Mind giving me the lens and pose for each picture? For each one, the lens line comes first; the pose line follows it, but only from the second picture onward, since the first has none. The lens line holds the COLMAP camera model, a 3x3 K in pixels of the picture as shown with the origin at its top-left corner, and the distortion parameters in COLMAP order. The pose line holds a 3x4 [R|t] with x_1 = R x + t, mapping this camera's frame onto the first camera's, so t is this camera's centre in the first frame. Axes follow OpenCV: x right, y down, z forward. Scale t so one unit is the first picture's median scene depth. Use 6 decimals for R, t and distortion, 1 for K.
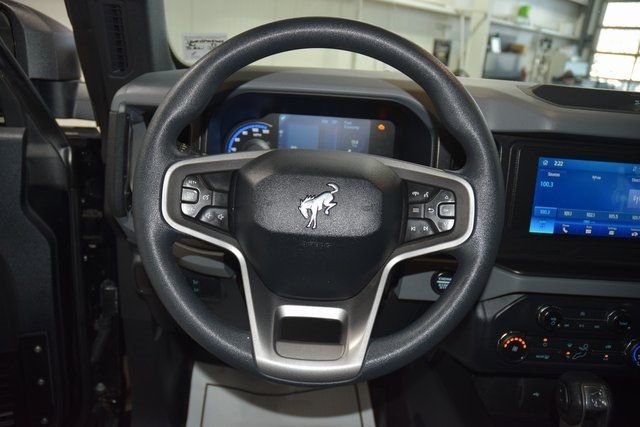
lens RADIAL K [[471.7, 0, 320.0], [0, 471.7, 213.5], [0, 0, 1]] dist [-0.171727, 0.116309]
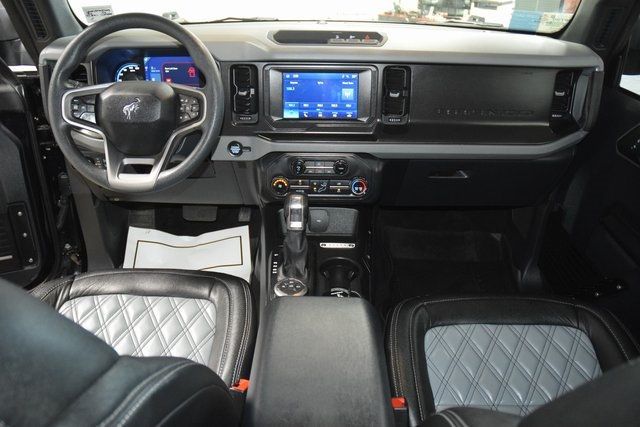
lens RADIAL K [[471.7, 0, 320.0], [0, 471.7, 213.5], [0, 0, 1]] dist [-0.171727, 0.116309]
pose [[0.998489, -0.053370, 0.013058, 0.550740], [0.050218, 0.982884, 0.177249, 0.089685], [-0.022294, -0.176326, 0.984079, -0.786636]]
